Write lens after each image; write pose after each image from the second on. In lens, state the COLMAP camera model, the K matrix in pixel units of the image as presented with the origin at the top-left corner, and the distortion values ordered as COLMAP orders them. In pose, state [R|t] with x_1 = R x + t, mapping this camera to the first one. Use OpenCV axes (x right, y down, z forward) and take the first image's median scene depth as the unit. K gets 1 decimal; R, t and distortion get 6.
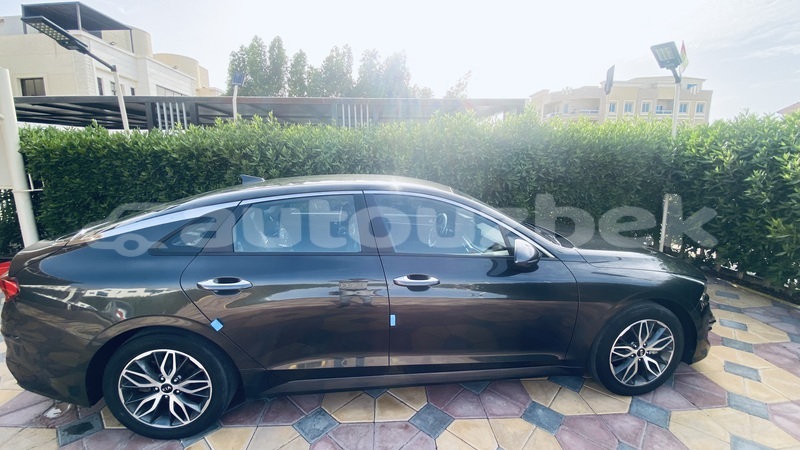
lens RADIAL K [[327.4, 0, 400.0], [0, 327.4, 225.0], [0, 0, 1]] dist [0.017926, -0.019120]
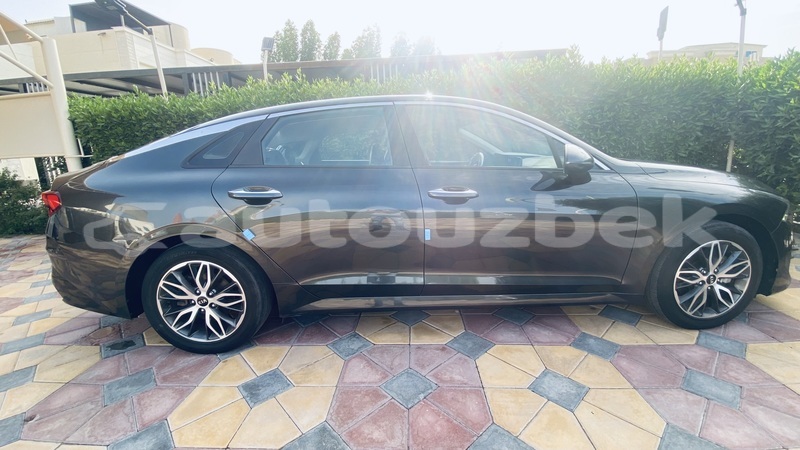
lens RADIAL K [[327.4, 0, 400.0], [0, 327.4, 225.0], [0, 0, 1]] dist [0.017926, -0.019120]
pose [[0.995527, -0.012236, -0.093685, -0.011991], [0.015448, 0.999315, 0.033636, 0.204899], [0.093209, -0.034933, 0.995034, 0.056280]]
